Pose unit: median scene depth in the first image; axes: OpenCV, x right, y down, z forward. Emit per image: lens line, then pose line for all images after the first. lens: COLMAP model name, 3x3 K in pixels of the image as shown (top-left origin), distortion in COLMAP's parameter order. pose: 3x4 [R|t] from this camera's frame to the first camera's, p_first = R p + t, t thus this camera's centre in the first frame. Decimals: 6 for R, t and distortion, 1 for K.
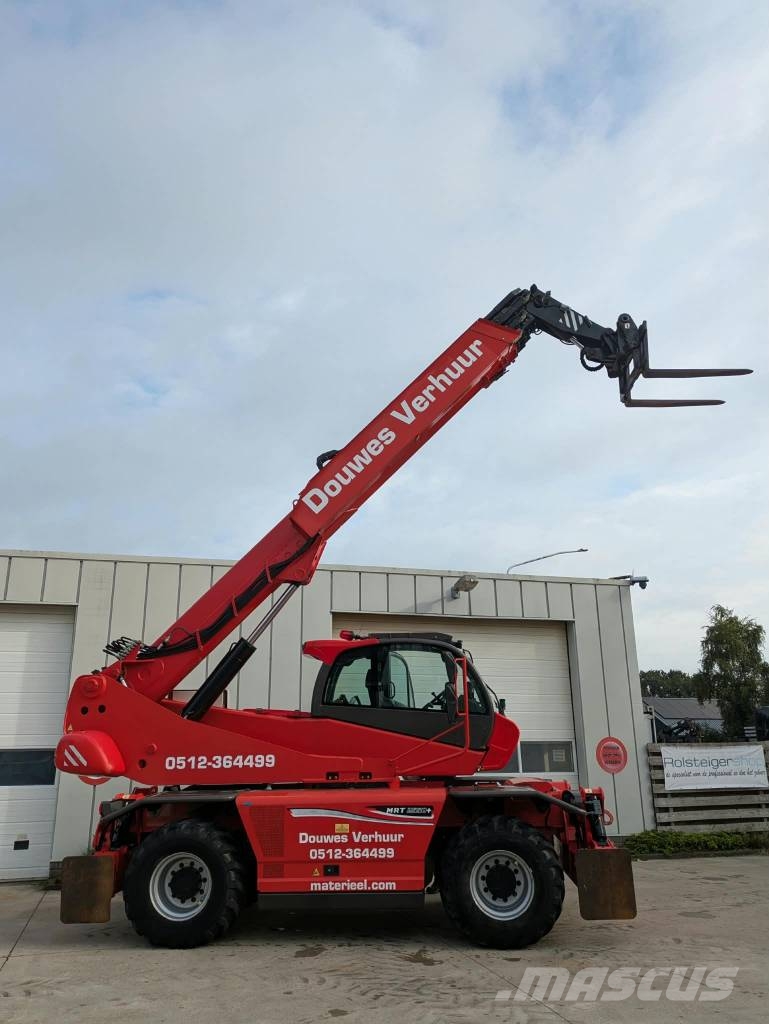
lens RADIAL K [[821.5, 0, 384.5], [0, 821.5, 512.0], [0, 0, 1]] dist [0.048212, -0.011976]
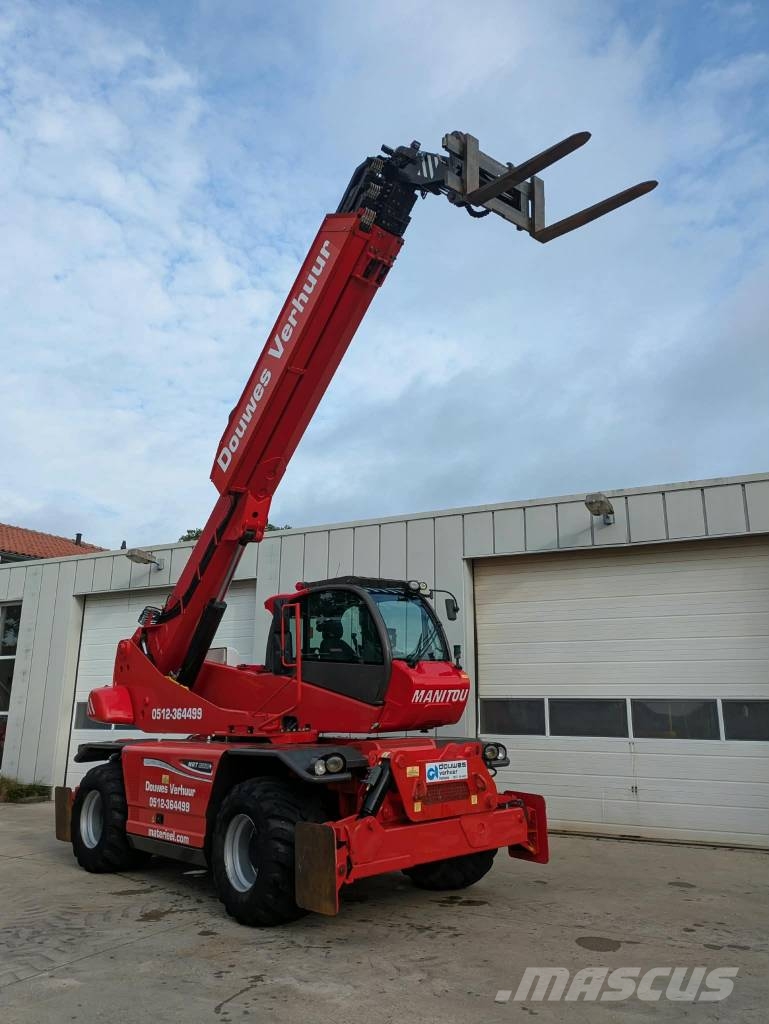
lens RADIAL K [[832.2, 0, 386.9], [0, 832.2, 499.8], [0, 0, 1]] dist [0.049611, -0.001106]
pose [[0.705702, -0.160854, -0.690008, 0.747932], [0.183794, 0.982110, -0.040975, 0.112406], [0.684255, -0.097903, 0.722641, 0.388549]]
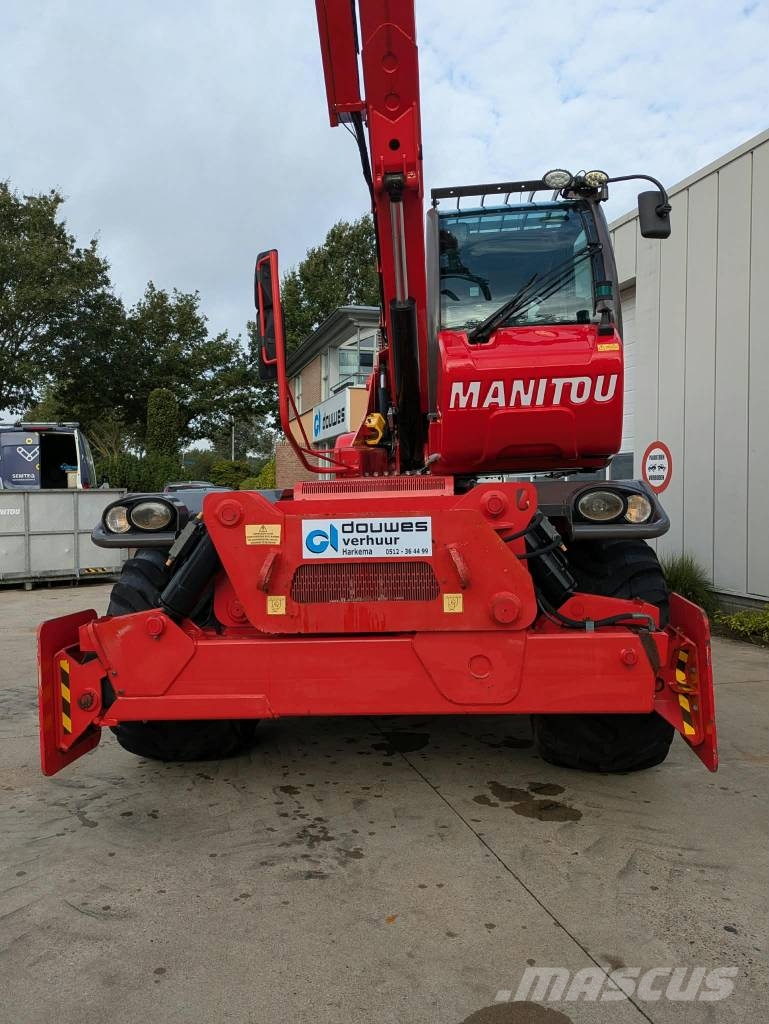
lens RADIAL K [[831.6, 0, 362.2], [0, 831.6, 493.5], [0, 0, 1]] dist [0.059017, -0.001826]
pose [[-0.041016, 0.013638, -0.999065, 0.569741], [0.277827, 0.960630, 0.001708, 0.308045], [0.959755, -0.277497, -0.043190, 0.950042]]
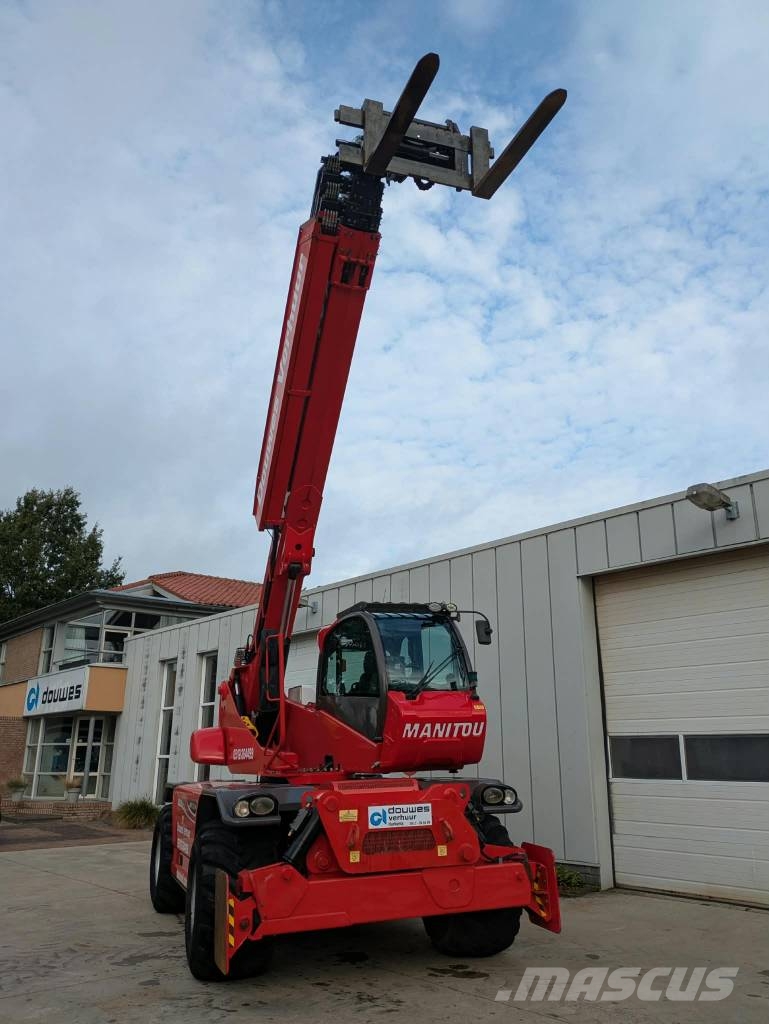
lens RADIAL K [[833.4, 0, 384.5], [0, 833.4, 512.0], [0, 0, 1]] dist [0.049012, -0.010666]
pose [[0.394657, -0.249124, -0.884411, 0.857912], [0.250185, 0.955309, -0.157453, 0.202339], [0.884112, -0.159127, 0.439346, 0.677869]]
